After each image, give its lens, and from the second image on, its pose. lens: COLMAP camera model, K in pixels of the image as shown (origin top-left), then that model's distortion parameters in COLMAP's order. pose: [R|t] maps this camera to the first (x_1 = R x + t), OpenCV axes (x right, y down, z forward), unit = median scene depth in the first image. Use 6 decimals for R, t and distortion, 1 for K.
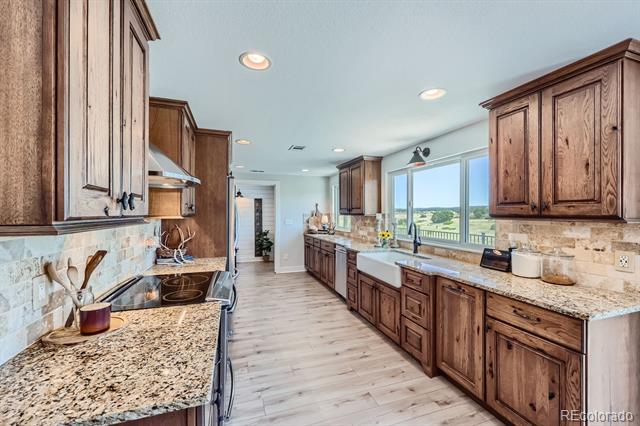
lens RADIAL K [[263.2, 0, 320.0], [0, 263.2, 213.0], [0, 0, 1]] dist [0.001007, 0.000165]
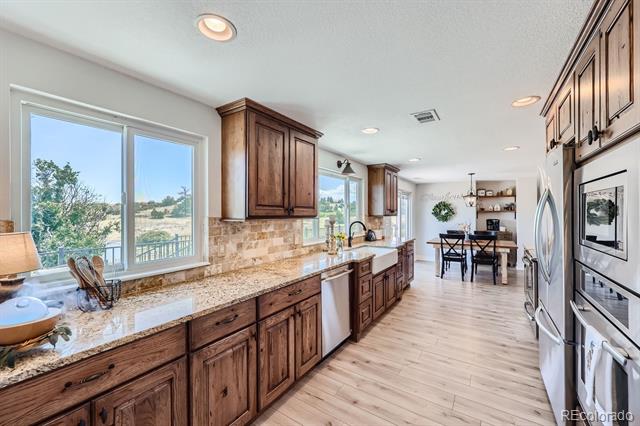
lens RADIAL K [[263.2, 0, 320.0], [0, 263.2, 213.0], [0, 0, 1]] dist [0.001007, 0.000165]
pose [[-0.612018, -0.002072, 0.790841, -0.511289], [0.003872, 0.999977, 0.005616, -0.011344], [-0.790835, 0.006499, -0.611995, 1.847255]]
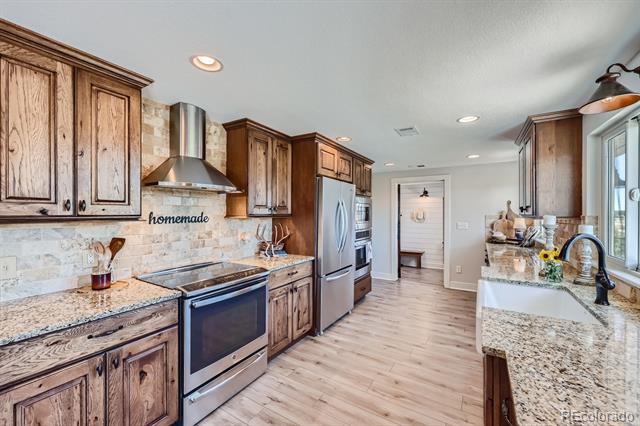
lens RADIAL K [[263.2, 0, 320.0], [0, 263.2, 213.0], [0, 0, 1]] dist [0.001007, 0.000165]
pose [[0.643442, 0.004642, -0.765481, 0.400774], [-0.005066, 0.999986, 0.001806, -0.004149], [0.765478, 0.002716, 0.643456, 0.333522]]
